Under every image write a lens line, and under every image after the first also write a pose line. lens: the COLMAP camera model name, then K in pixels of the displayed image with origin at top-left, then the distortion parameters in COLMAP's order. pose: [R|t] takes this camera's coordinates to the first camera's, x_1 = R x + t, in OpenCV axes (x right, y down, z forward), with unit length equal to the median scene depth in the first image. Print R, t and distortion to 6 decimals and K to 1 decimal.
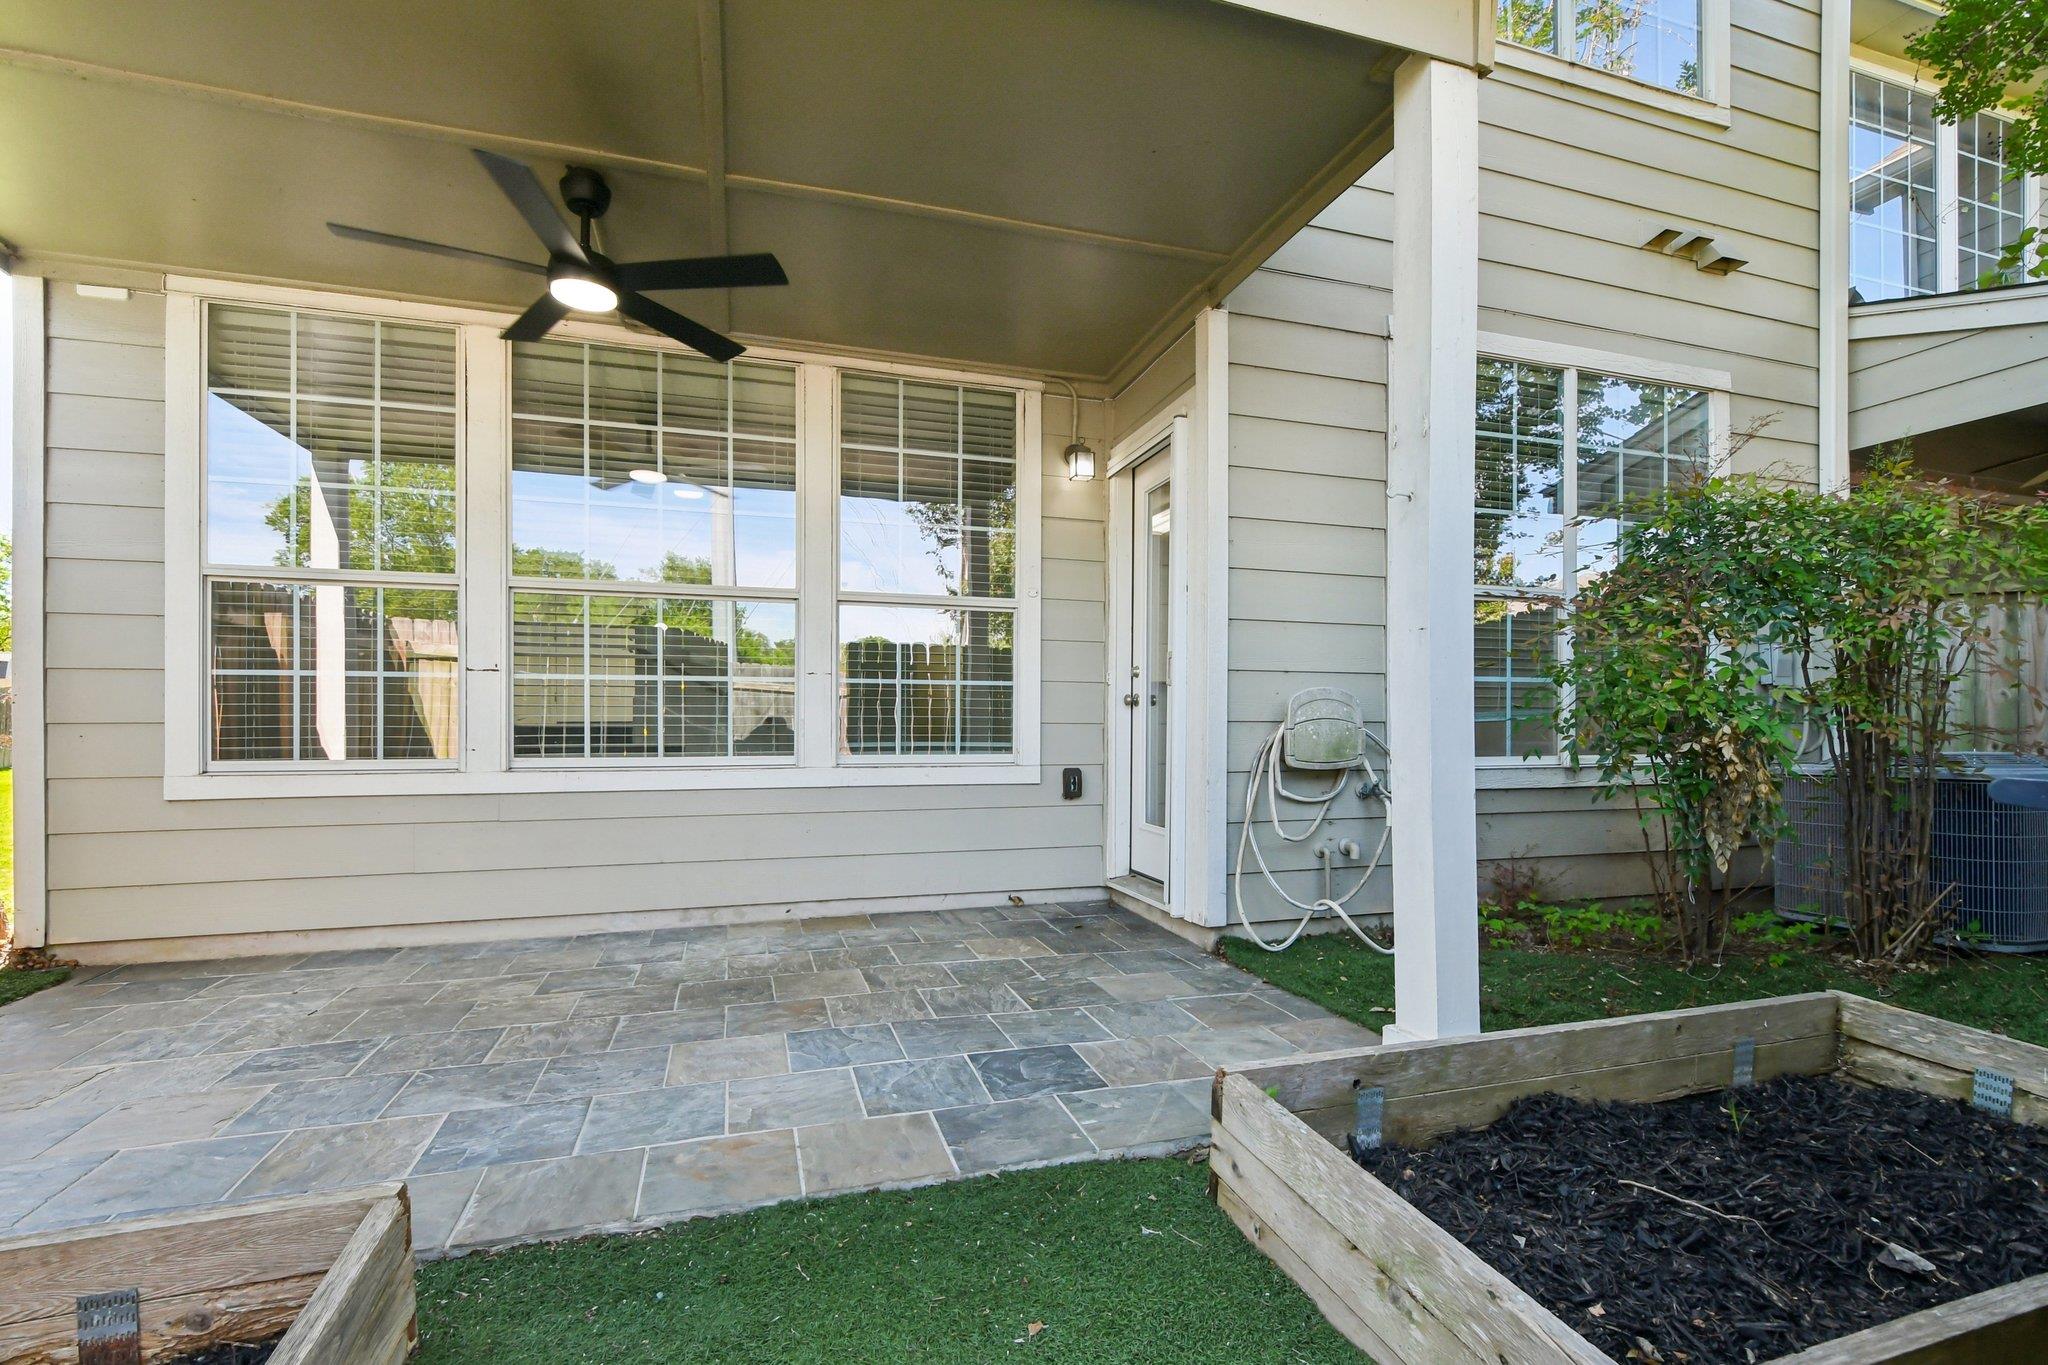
lens RADIAL K [[908.3, 0, 1027.6], [0, 908.3, 736.4], [0, 0, 1]] dist [0.001864, 0.000060]
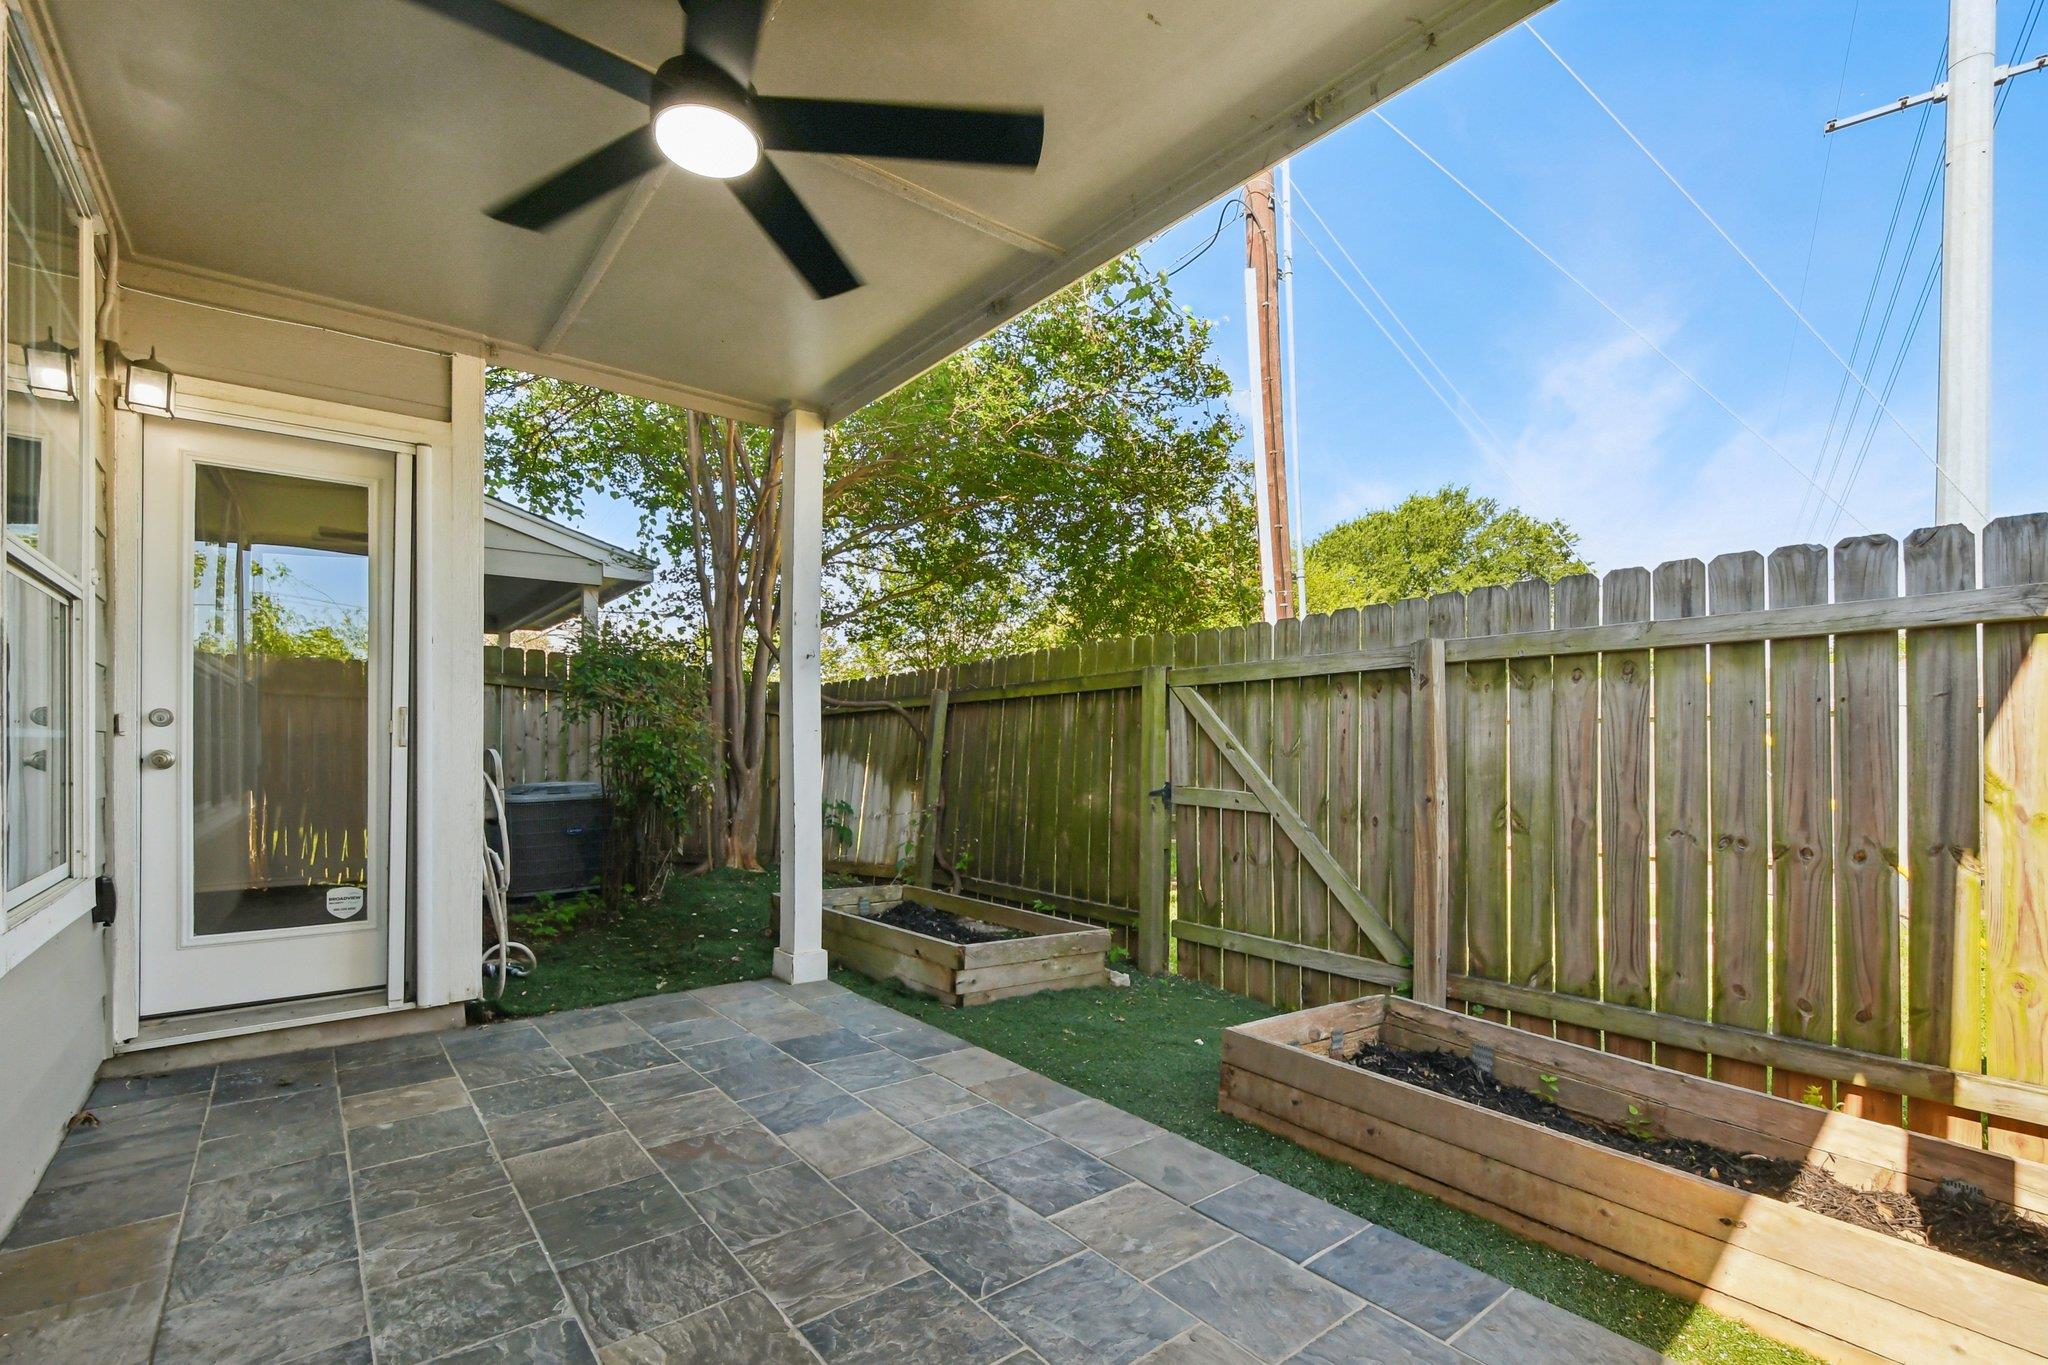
lens RADIAL K [[908.3, 0, 1027.6], [0, 908.3, 736.4], [0, 0, 1]] dist [0.001864, 0.000060]
pose [[-0.374722, 0.002599, 0.927133, -1.141002], [0.006011, 0.999982, -0.000374, -0.077673], [-0.927118, 0.005433, -0.374731, 1.025913]]
